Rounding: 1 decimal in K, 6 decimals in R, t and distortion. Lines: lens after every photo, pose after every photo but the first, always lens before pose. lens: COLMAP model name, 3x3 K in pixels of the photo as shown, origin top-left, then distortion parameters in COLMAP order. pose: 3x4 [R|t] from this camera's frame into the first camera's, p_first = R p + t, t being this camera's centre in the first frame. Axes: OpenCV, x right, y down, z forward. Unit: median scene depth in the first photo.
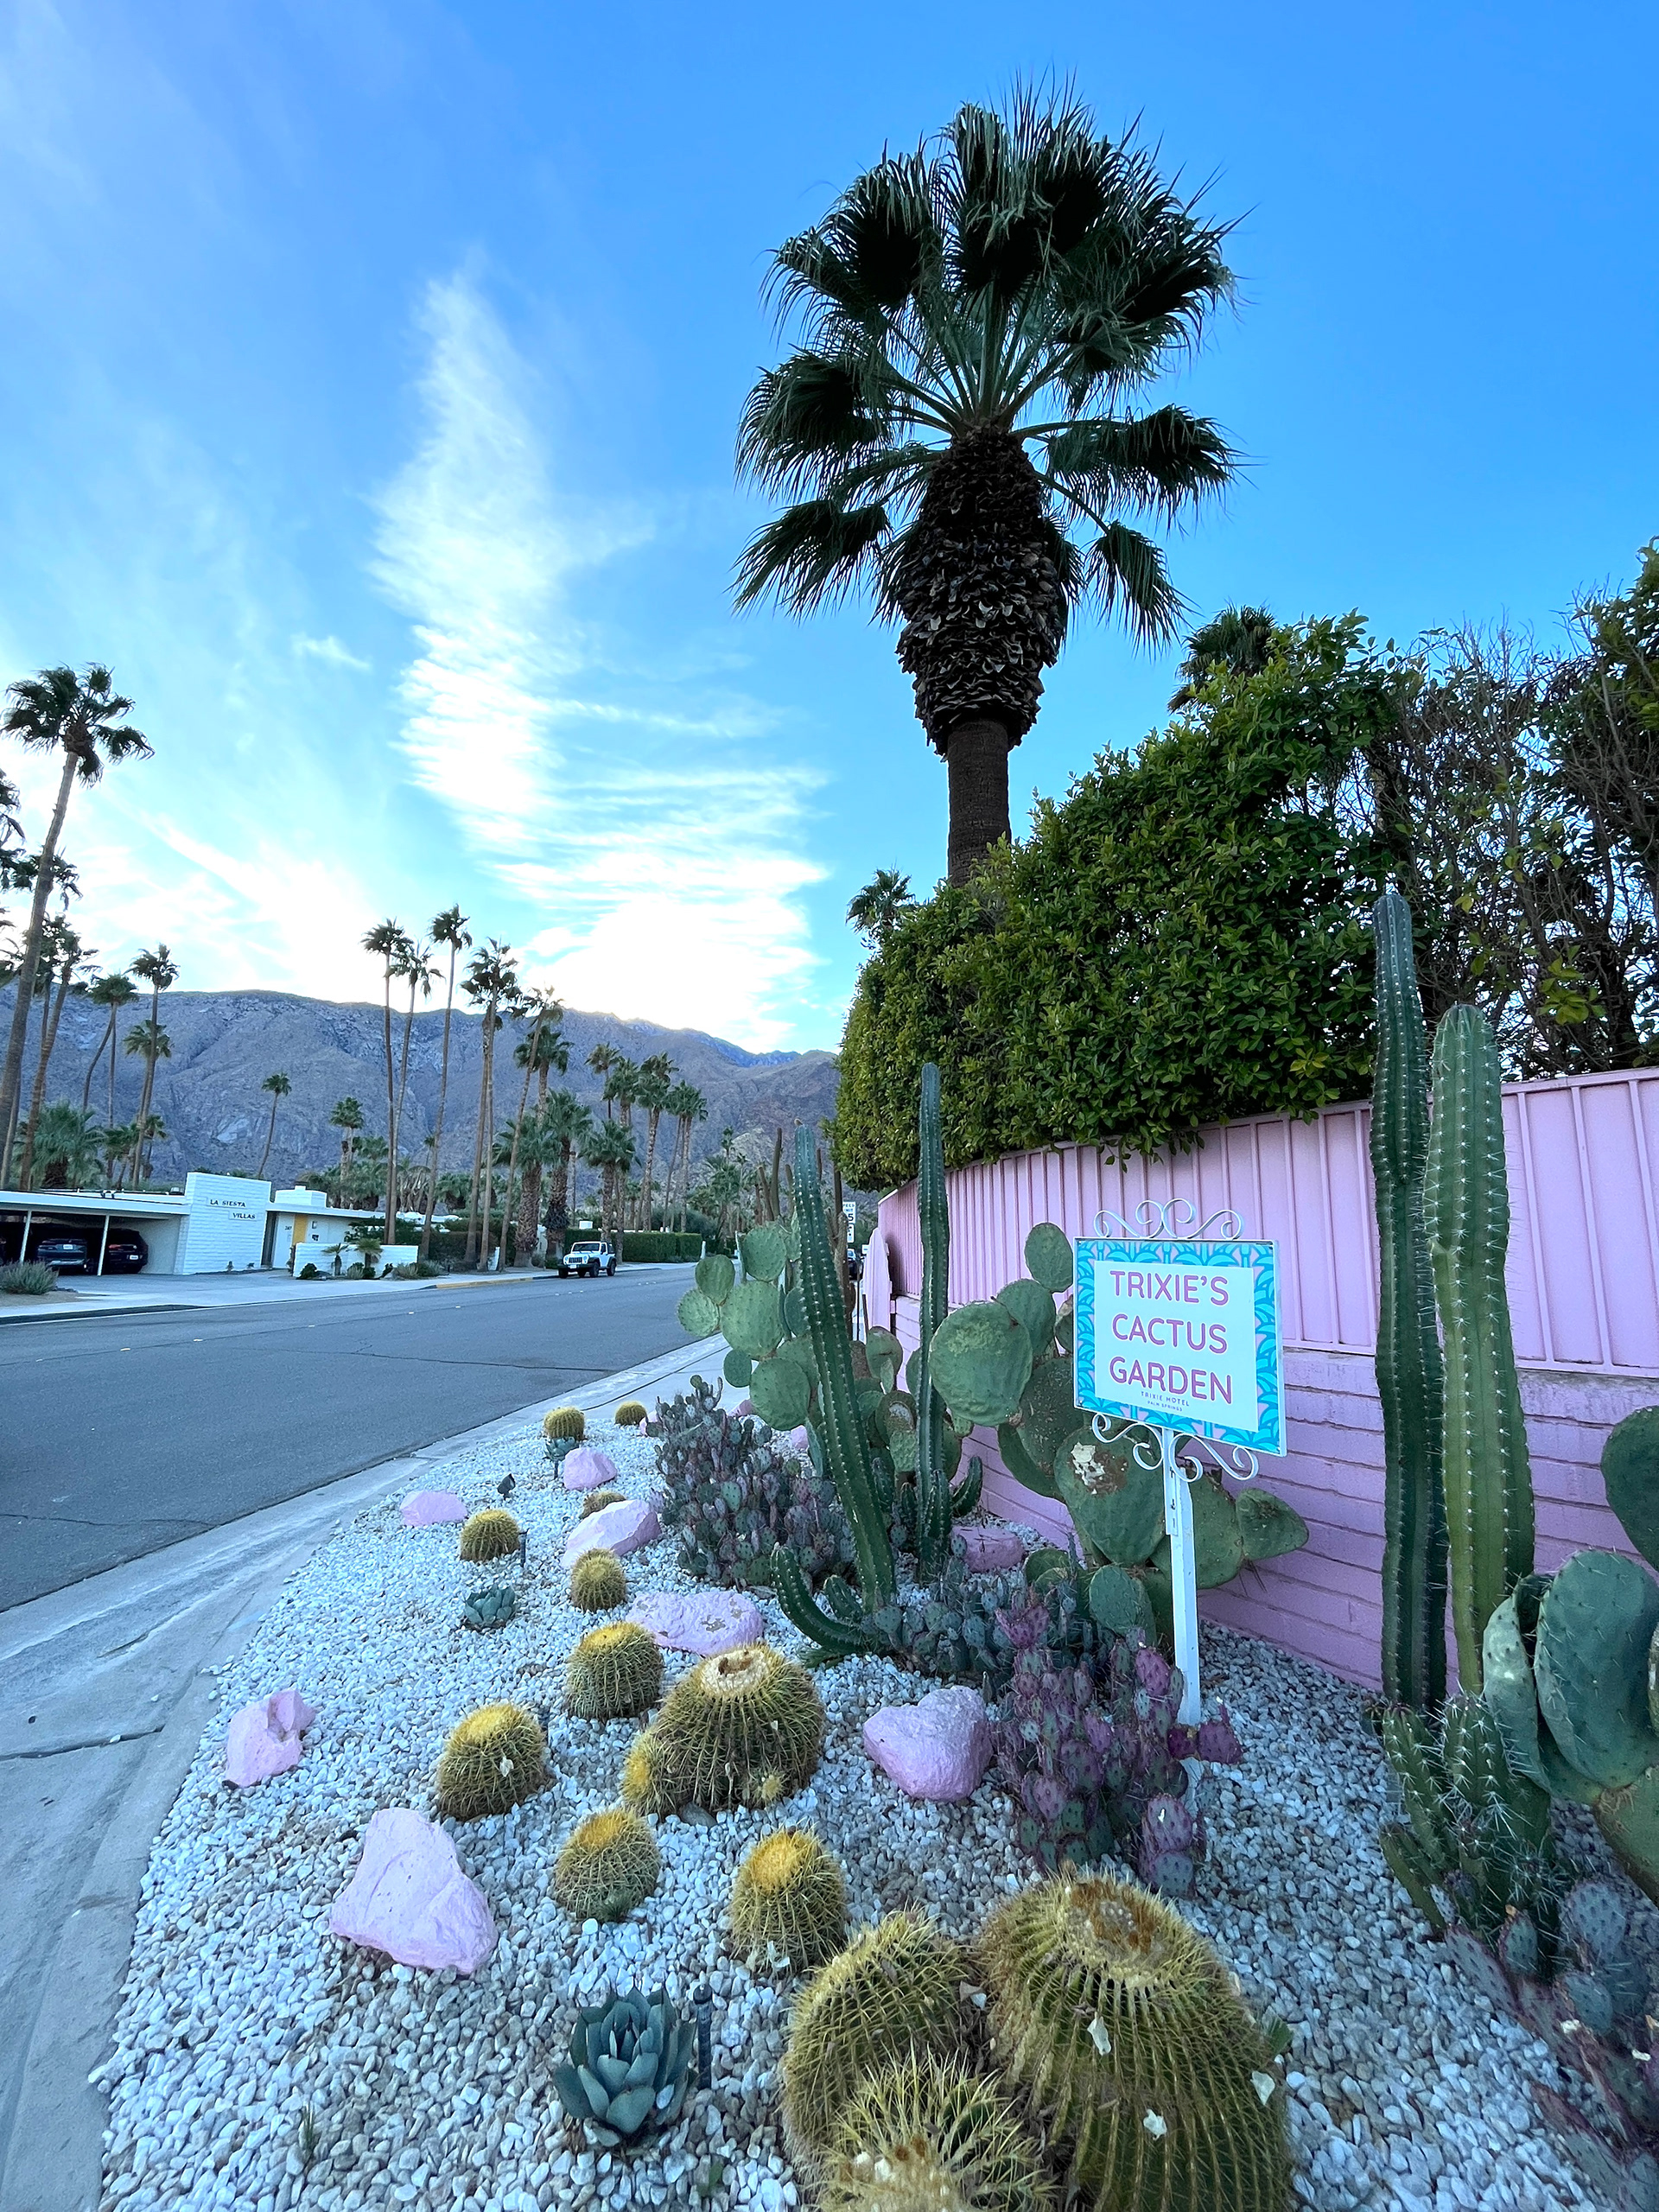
lens RADIAL K [[894.9, 0, 833.9], [0, 894.9, 1106.9], [0, 0, 1]] dist [-0.001078, 0.000017]
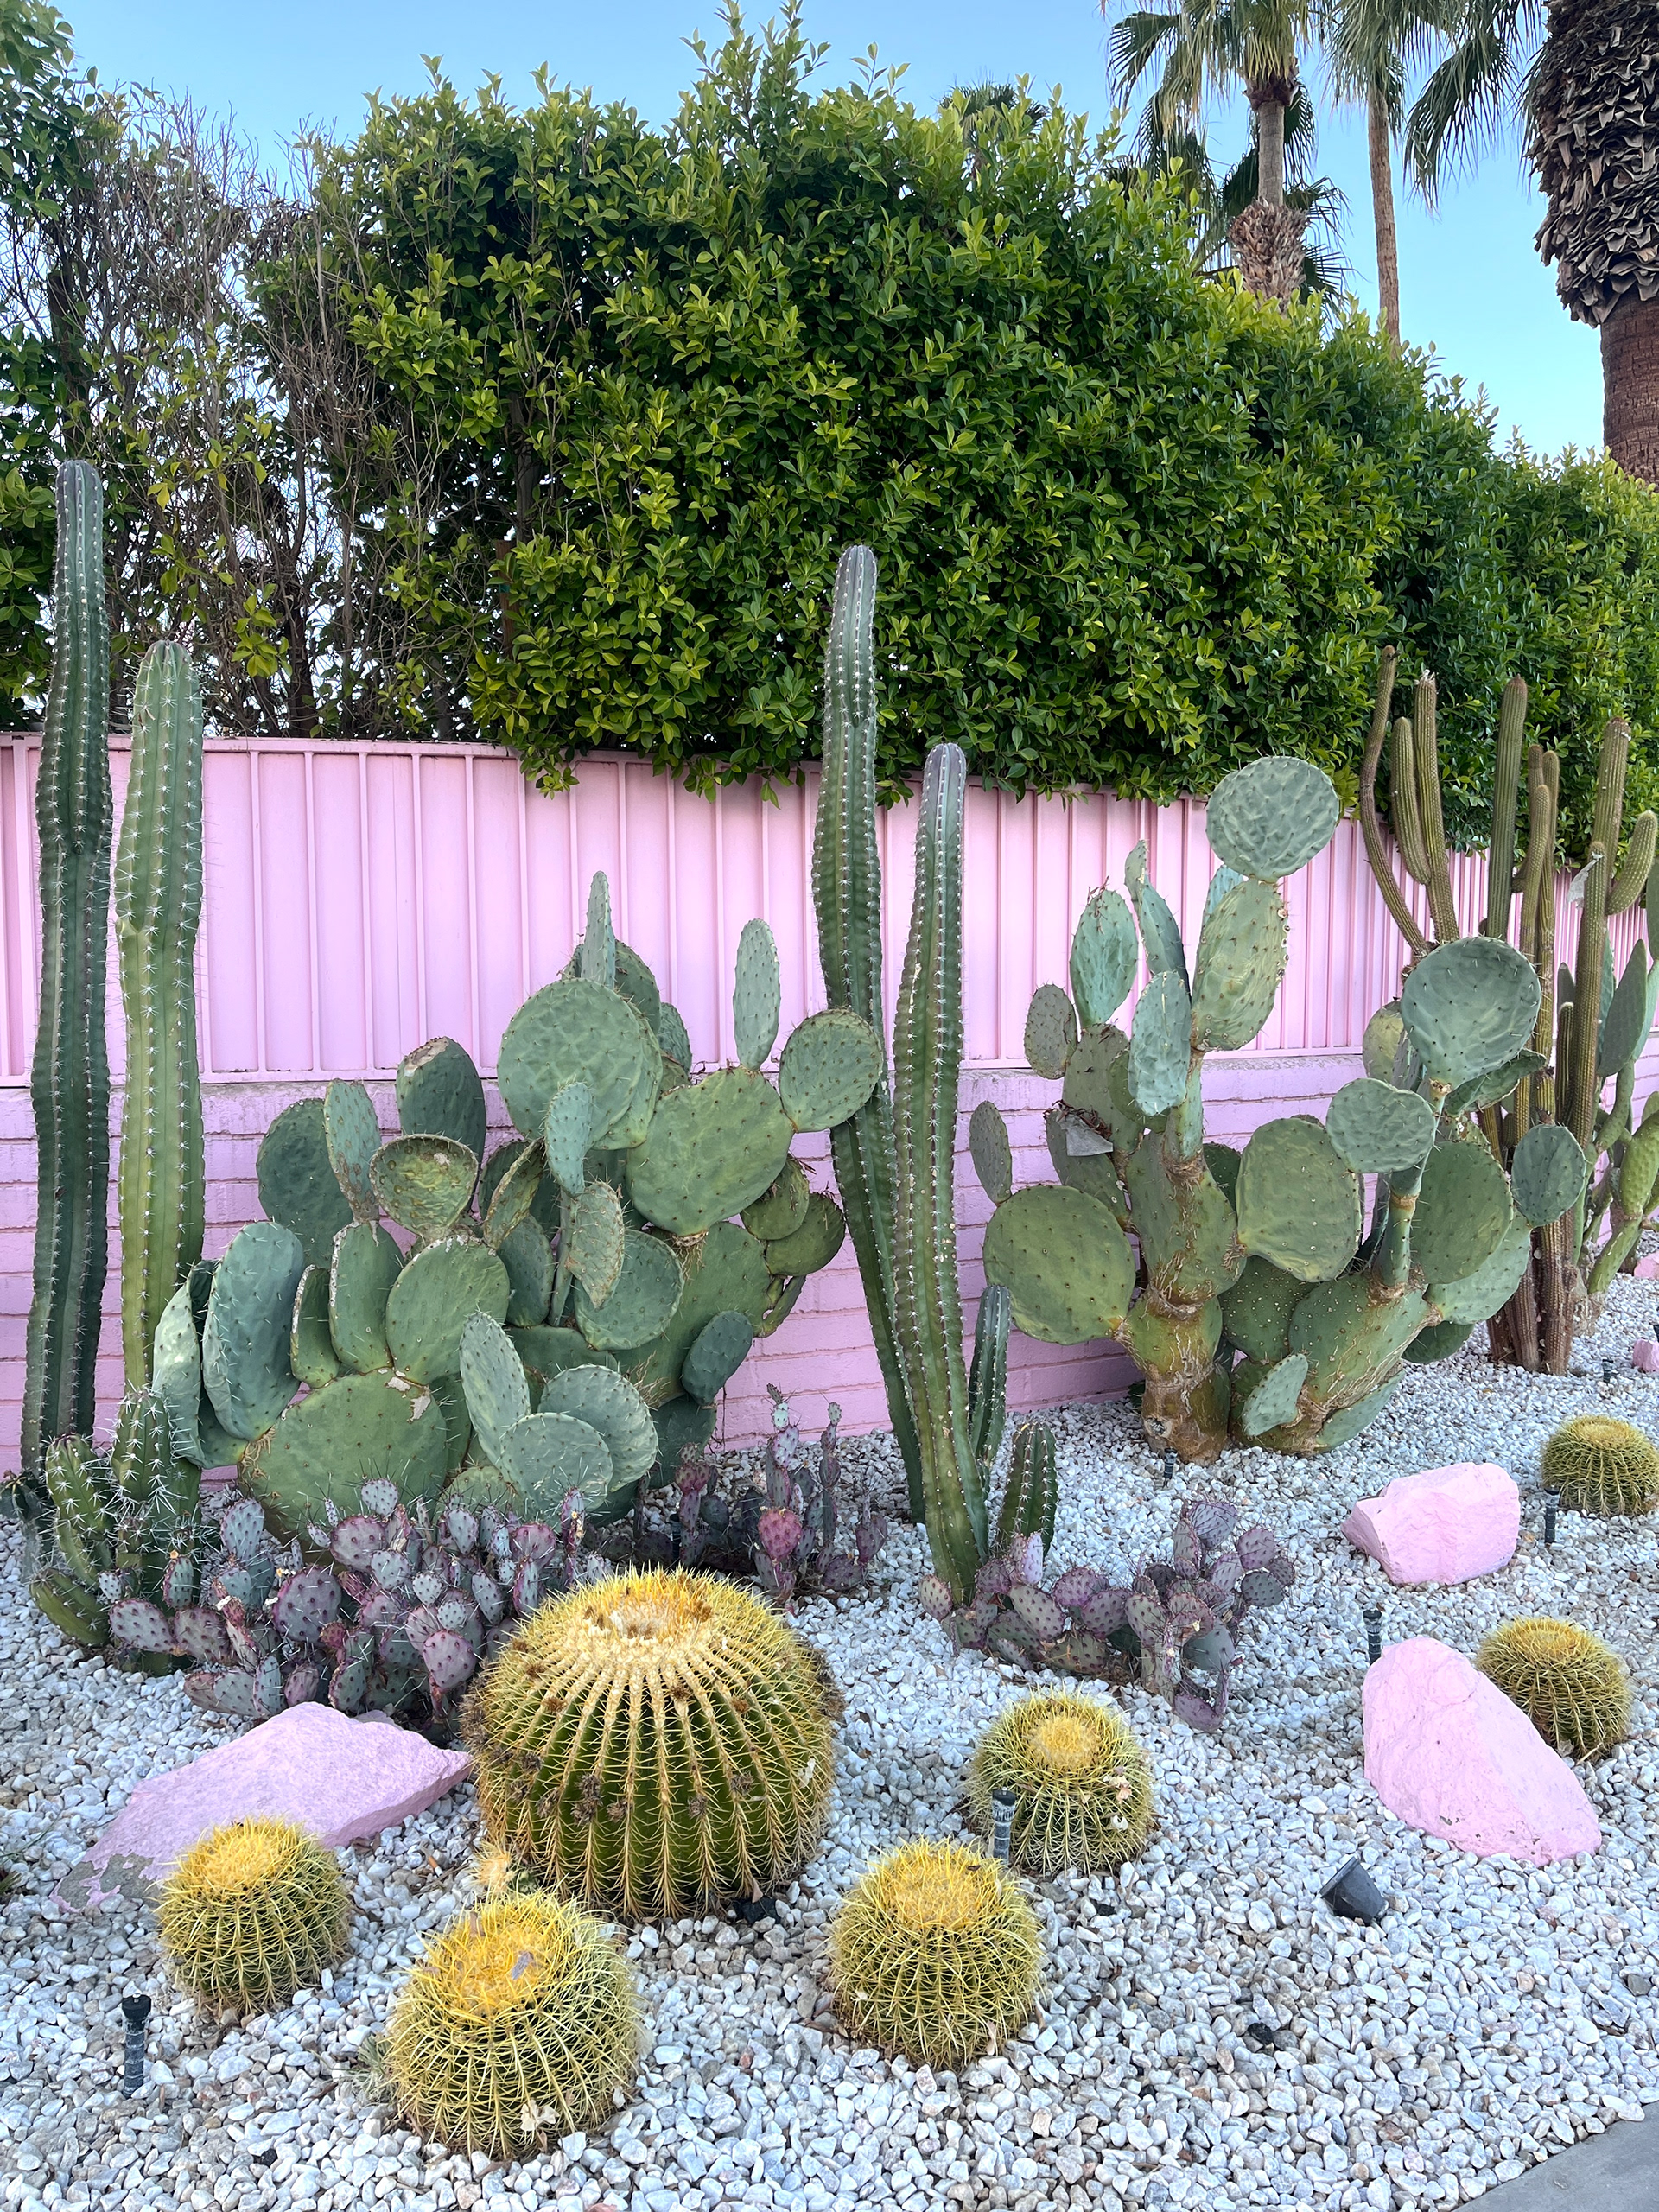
lens RADIAL K [[1672.0, 0, 830.4], [0, 1672.0, 1107.2], [0, 0, 1]] dist [0.003141, -0.006281]
pose [[0.488834, -0.069251, 0.869624, -0.377480], [-0.130016, 0.979928, 0.151120, -0.003332], [-0.862634, -0.186938, 0.470018, -0.341396]]
